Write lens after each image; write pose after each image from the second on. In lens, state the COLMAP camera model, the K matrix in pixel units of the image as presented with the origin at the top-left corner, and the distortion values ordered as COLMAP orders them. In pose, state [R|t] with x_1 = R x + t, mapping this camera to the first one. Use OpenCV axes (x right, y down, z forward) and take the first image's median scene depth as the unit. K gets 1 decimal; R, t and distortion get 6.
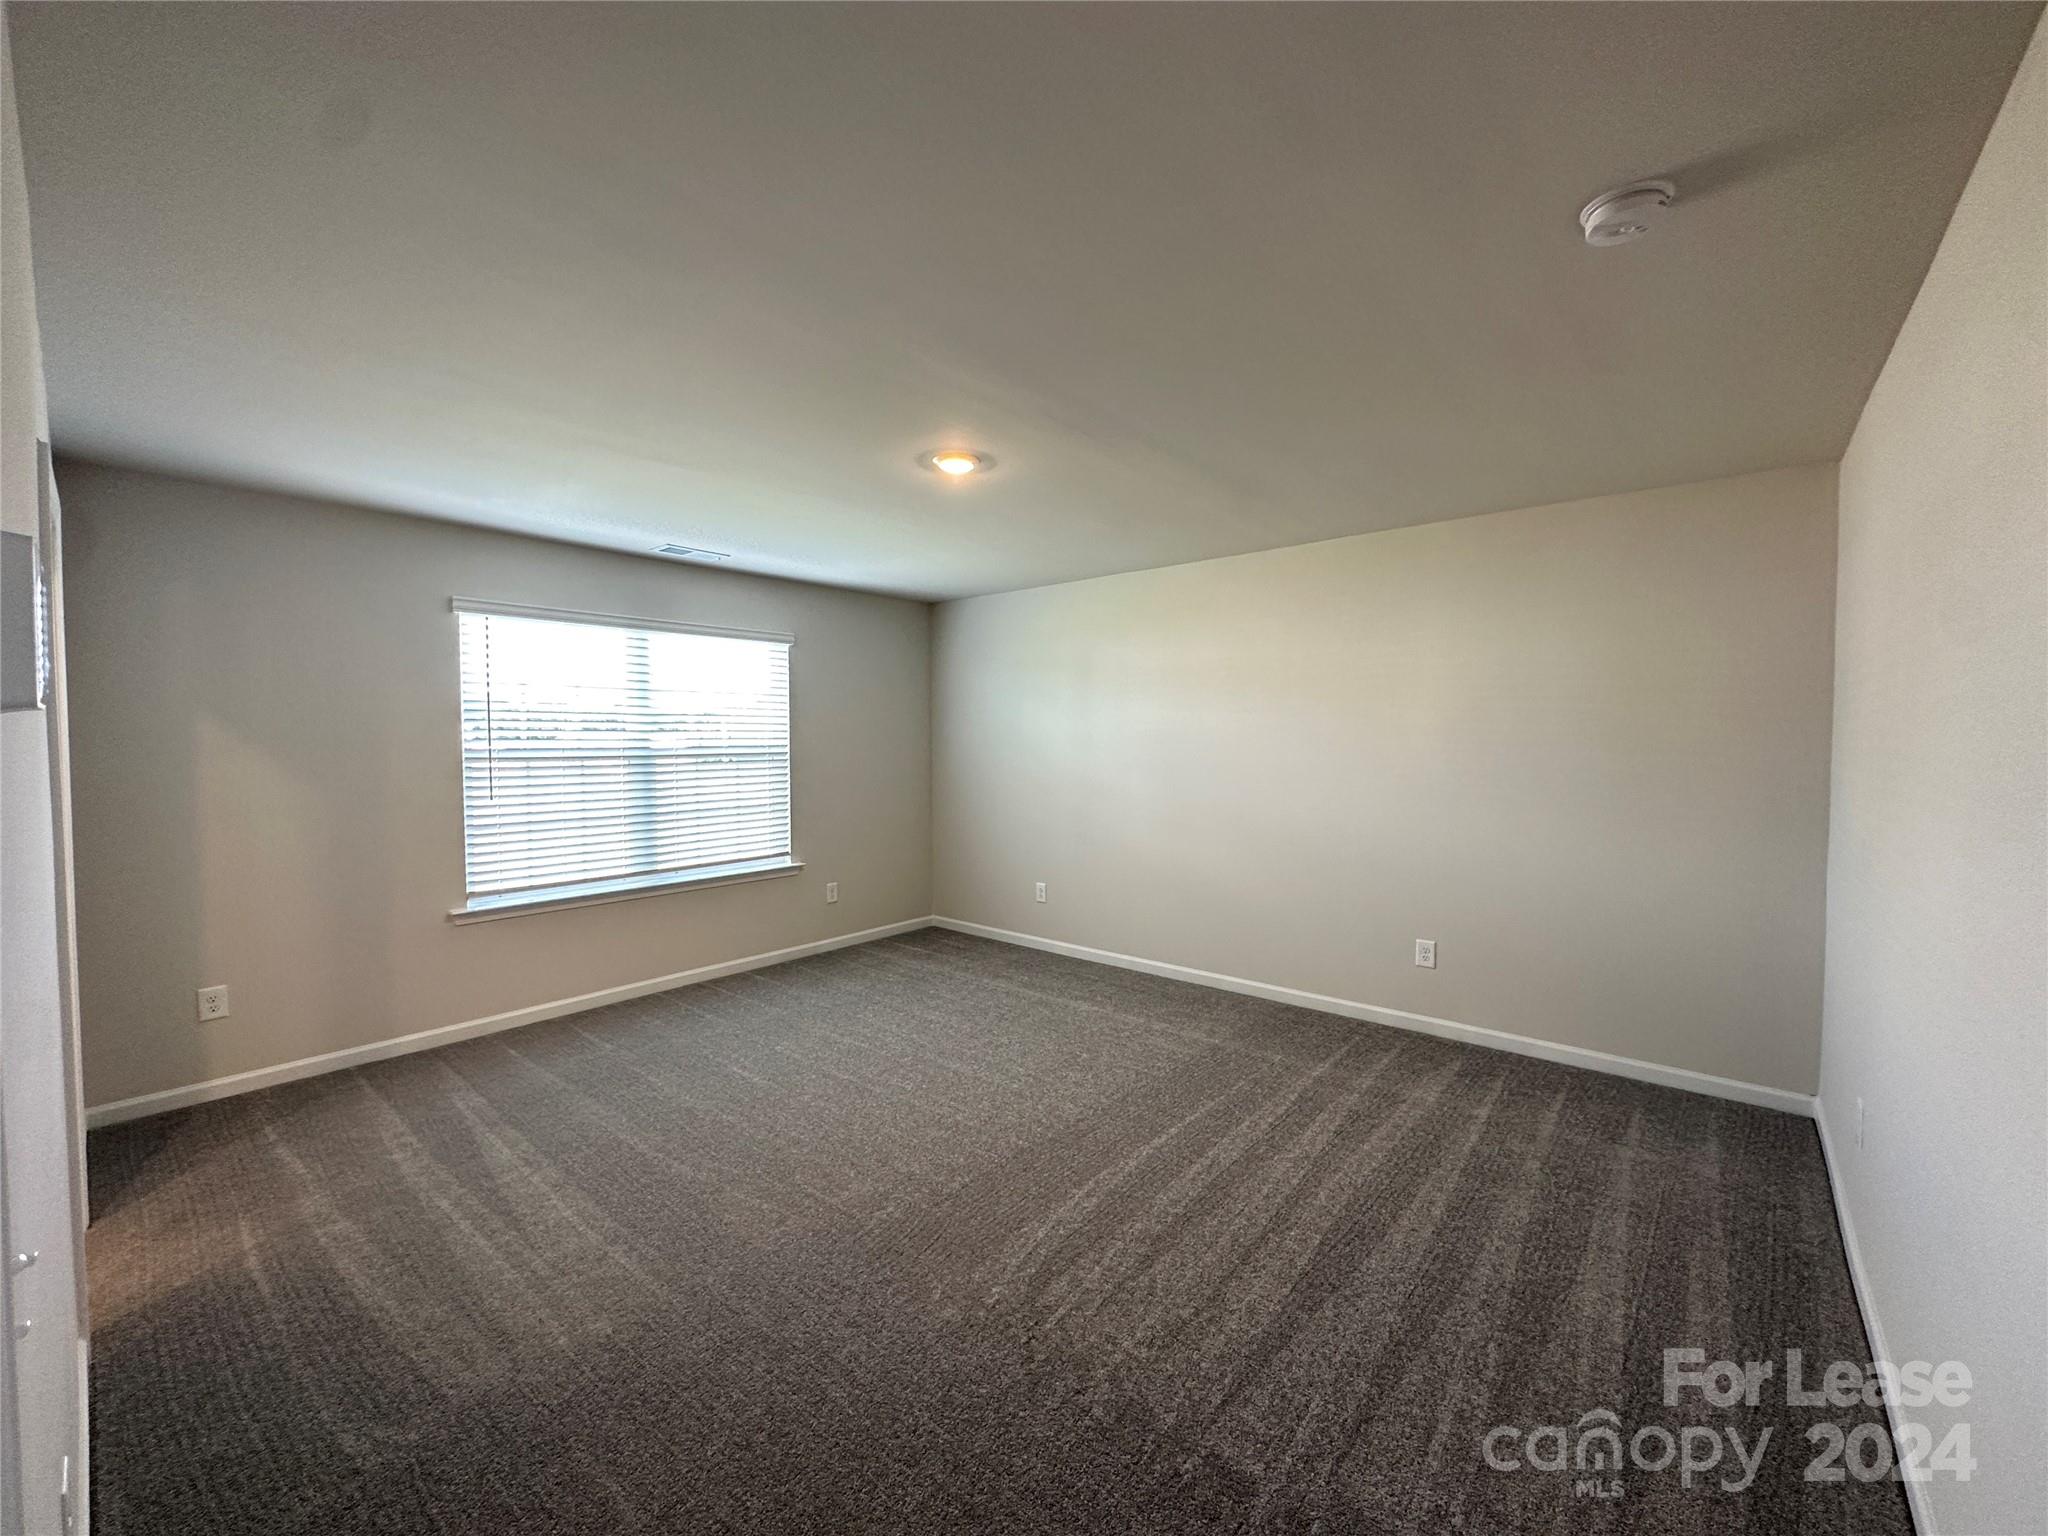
lens RADIAL K [[819.1, 0, 1025.5], [0, 819.1, 765.3], [0, 0, 1]] dist [-0.005368, -0.000493]
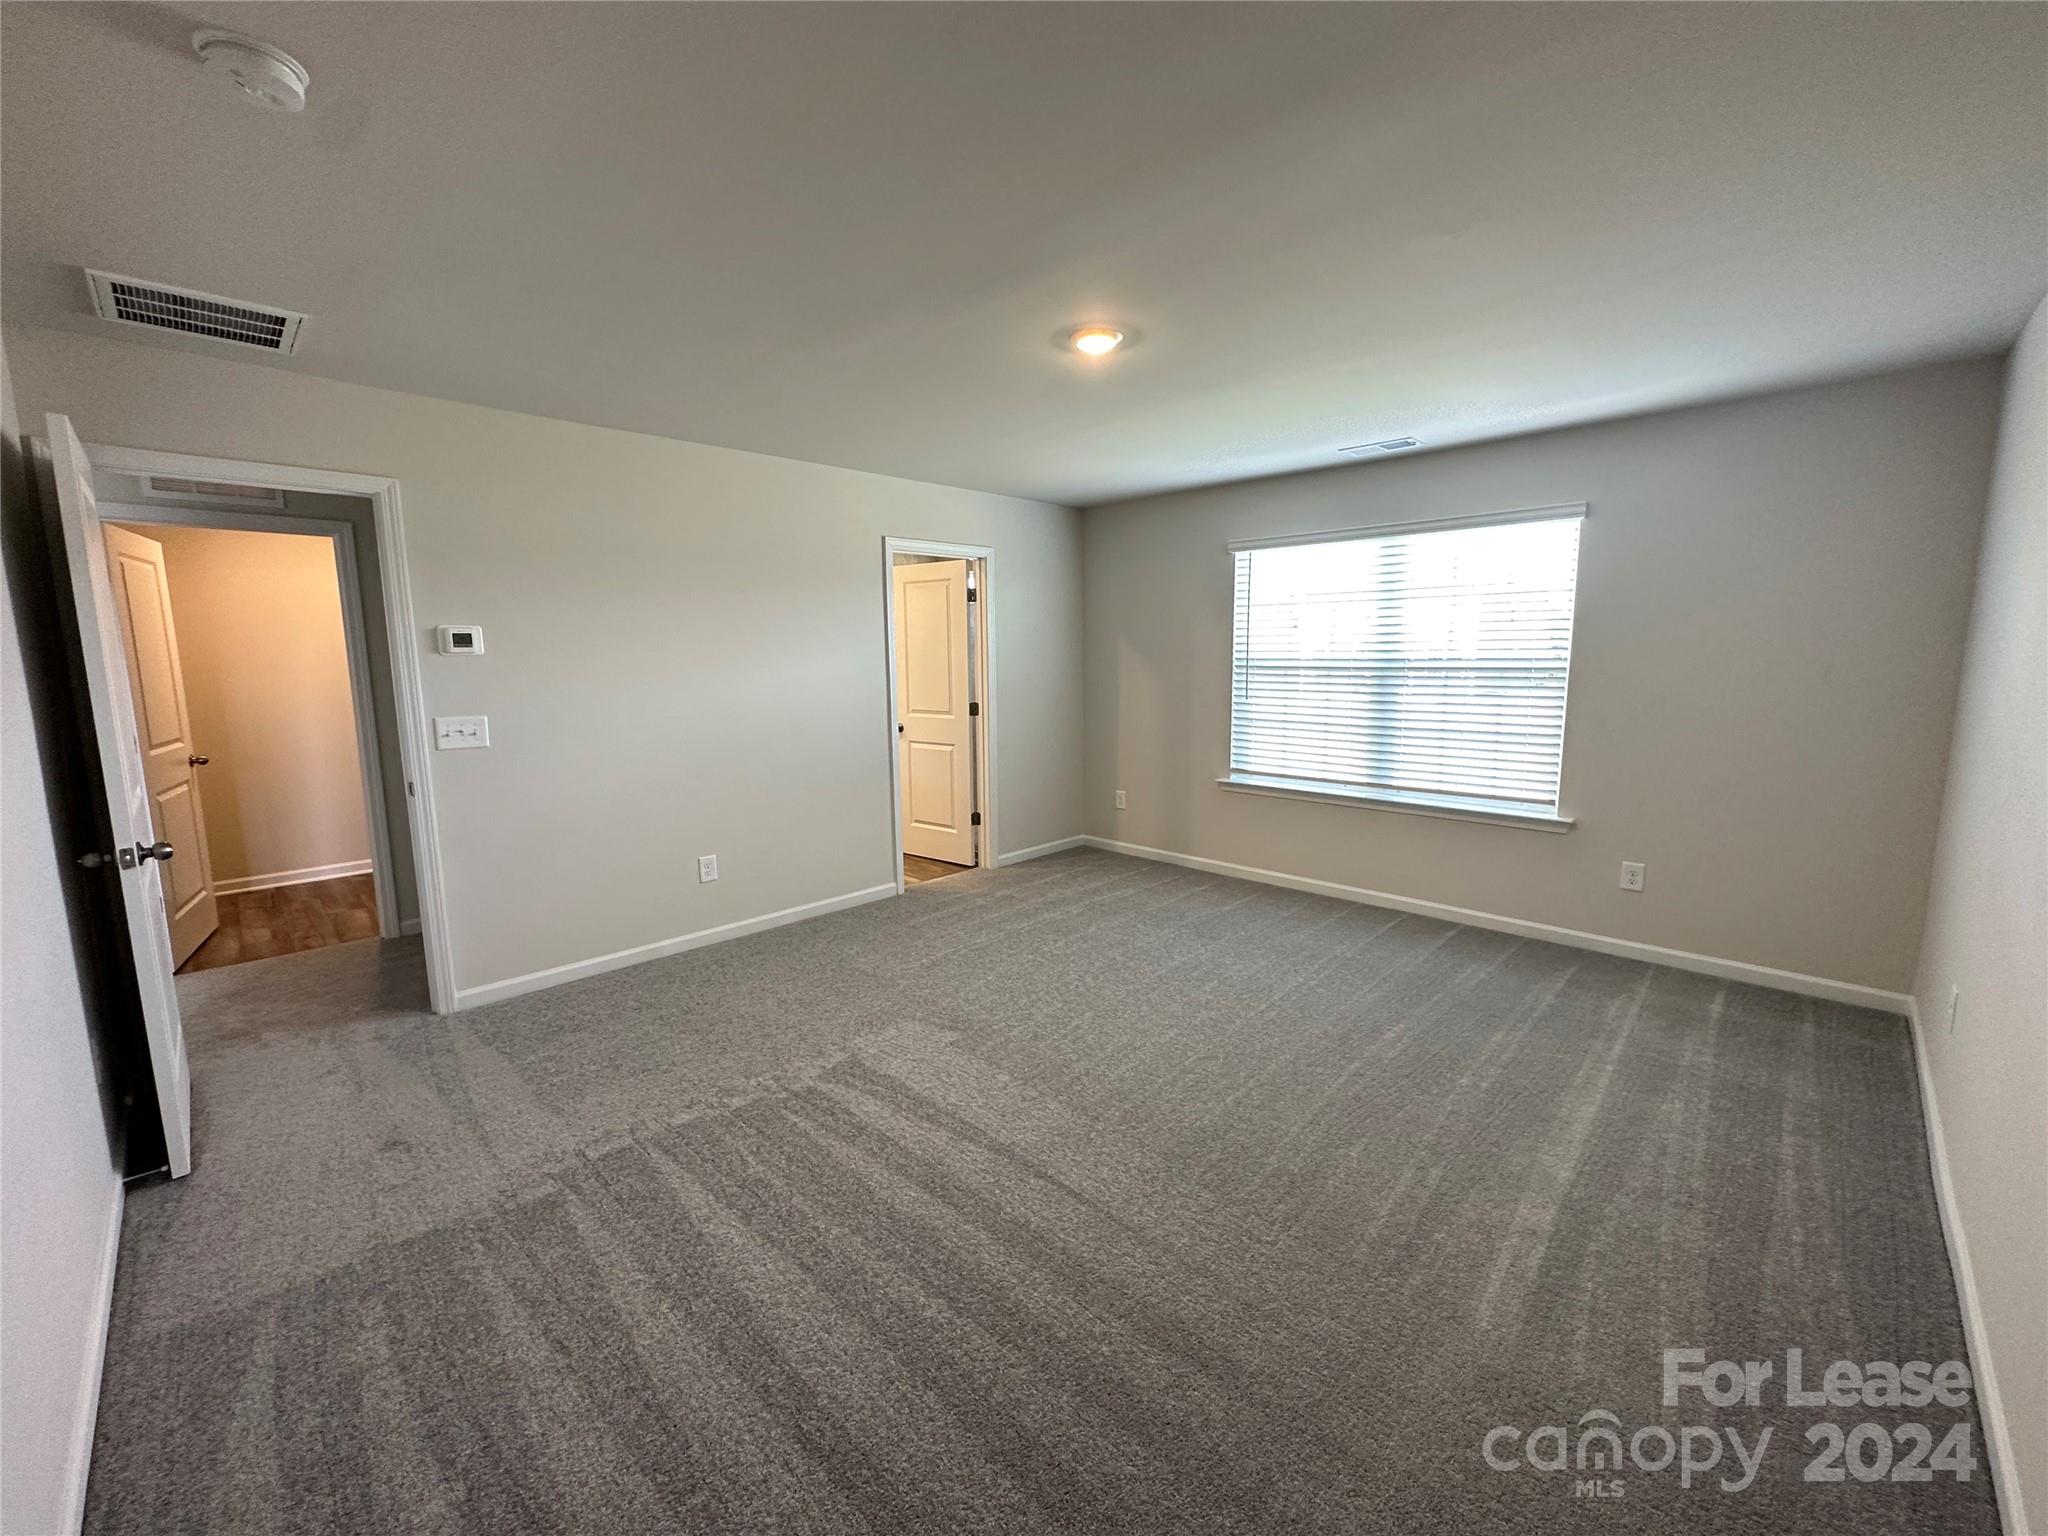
lens RADIAL K [[819.1, 0, 1025.5], [0, 819.1, 765.3], [0, 0, 1]] dist [-0.005368, -0.000493]
pose [[-0.078882, 0.140541, -0.986928, 0.545323], [-0.024193, 0.989451, 0.142834, -0.025056], [0.996590, 0.035144, -0.074650, 0.635700]]
